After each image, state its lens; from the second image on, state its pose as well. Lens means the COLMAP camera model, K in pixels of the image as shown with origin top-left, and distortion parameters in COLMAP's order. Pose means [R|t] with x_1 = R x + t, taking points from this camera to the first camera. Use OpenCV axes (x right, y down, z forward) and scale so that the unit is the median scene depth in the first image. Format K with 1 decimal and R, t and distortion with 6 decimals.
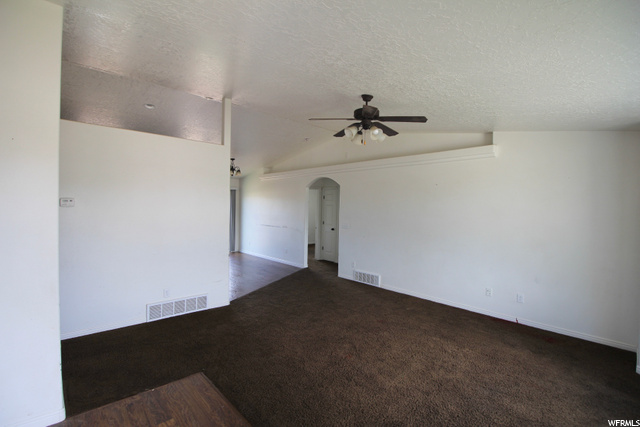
lens RADIAL K [[292.7, 0, 320.9], [0, 292.7, 207.3], [0, 0, 1]] dist [-0.010352, -0.007201]
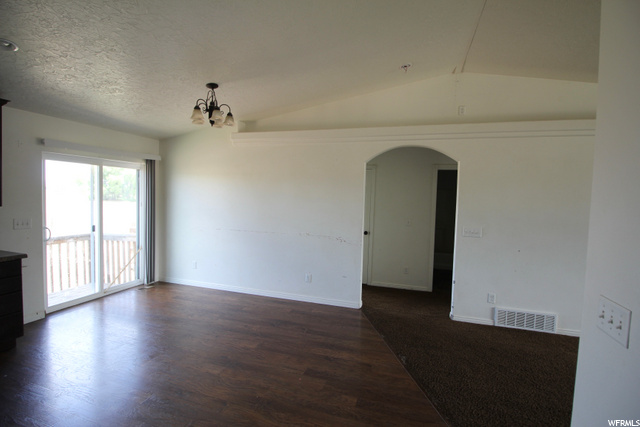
lens RADIAL K [[292.7, 0, 325.5], [0, 292.7, 212.1], [0, 0, 1]] dist [-0.010352, -0.007201]
pose [[0.862830, -0.042267, 0.503724, -0.465644], [-0.002375, 0.996148, 0.087655, -0.028605], [-0.505488, -0.076828, 0.859406, 0.677216]]
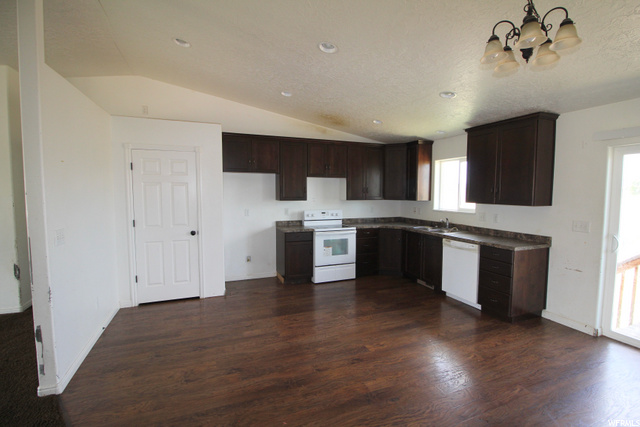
lens RADIAL K [[292.7, 0, 319.6], [0, 292.7, 210.7], [0, 0, 1]] dist [-0.010352, -0.007201]
pose [[-0.357526, 0.031167, -0.933383, -0.034049], [-0.008292, 0.999298, 0.036544, -0.002894], [0.933866, 0.020805, -0.357017, 1.162732]]
